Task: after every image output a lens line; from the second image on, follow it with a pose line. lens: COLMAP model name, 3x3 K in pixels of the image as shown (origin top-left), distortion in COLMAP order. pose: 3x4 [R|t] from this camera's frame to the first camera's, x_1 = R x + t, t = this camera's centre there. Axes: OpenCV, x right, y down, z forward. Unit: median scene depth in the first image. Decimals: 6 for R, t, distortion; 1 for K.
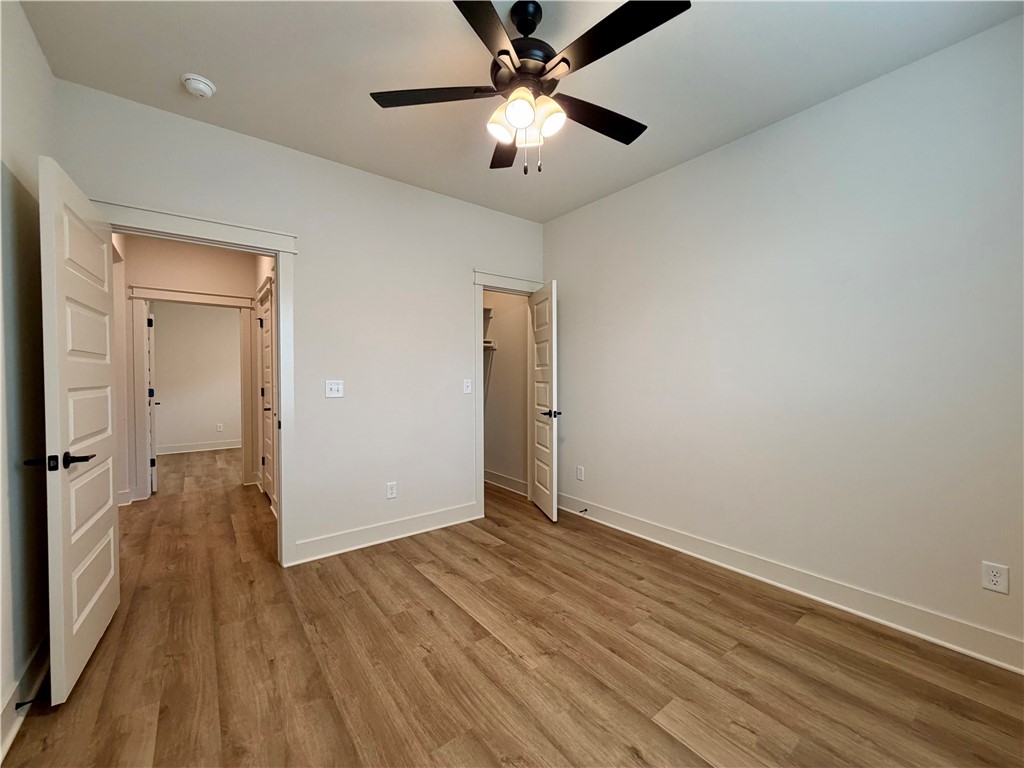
lens RADIAL K [[407.0, 0, 514.9], [0, 407.0, 383.7], [0, 0, 1]] dist [-0.001140, -0.000058]
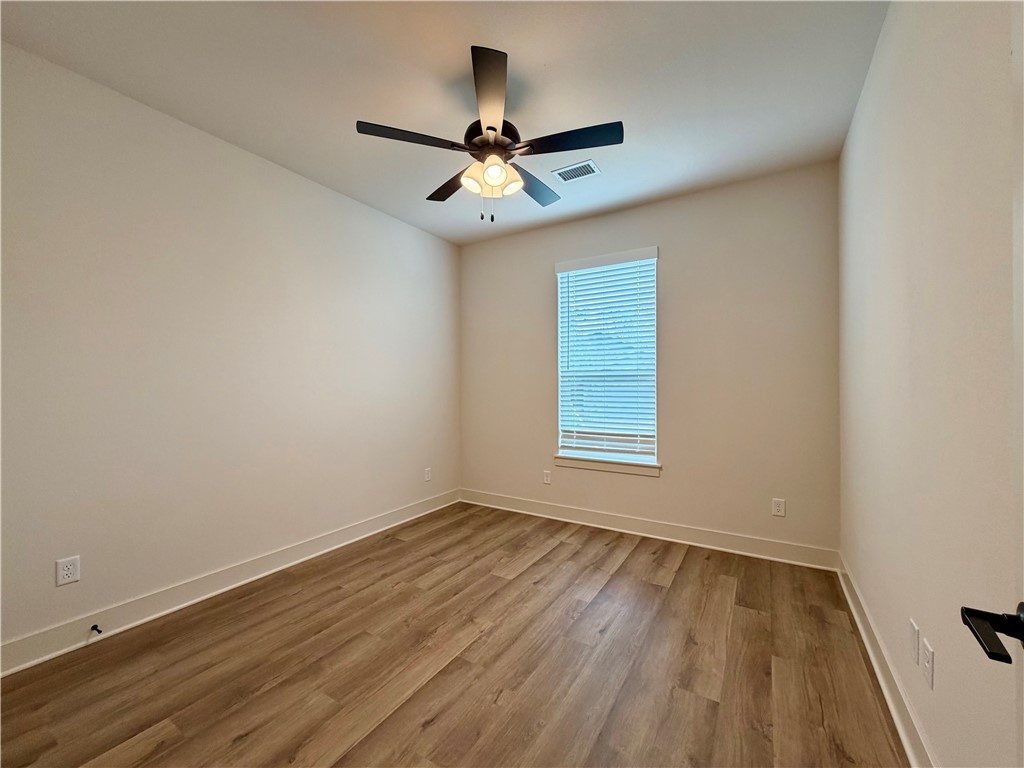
lens RADIAL K [[407.0, 0, 514.9], [0, 407.0, 383.7], [0, 0, 1]] dist [-0.001140, -0.000058]
pose [[-0.346322, 0.005469, 0.938100, -0.989535], [0.021310, 0.999771, 0.002038, -0.019771], [-0.937874, 0.020697, -0.346359, 1.175502]]
